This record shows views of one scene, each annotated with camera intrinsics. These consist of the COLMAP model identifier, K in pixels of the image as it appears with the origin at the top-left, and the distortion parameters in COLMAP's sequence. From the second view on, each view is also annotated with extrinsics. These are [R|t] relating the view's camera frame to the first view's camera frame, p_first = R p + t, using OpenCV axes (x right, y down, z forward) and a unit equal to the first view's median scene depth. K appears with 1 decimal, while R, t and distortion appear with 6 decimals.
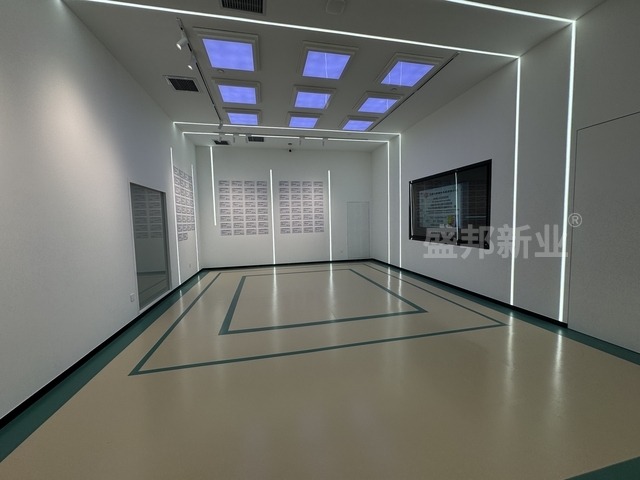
lens RADIAL K [[256.4, 0, 325.7], [0, 256.4, 238.2], [0, 0, 1]] dist [0.001301, 0.000257]
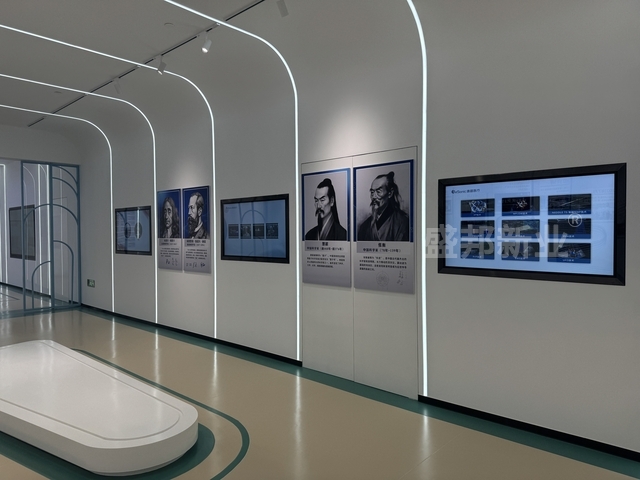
lens RADIAL K [[428.9, 0, 321.8], [0, 428.9, 241.9], [0, 0, 1]] dist [0.002217, -0.000169]
pose [[0.785698, 0.035121, 0.617612, 0.038872], [0.010175, 0.997518, -0.069670, 0.015956], [-0.618526, 0.061024, 0.783391, -0.264292]]
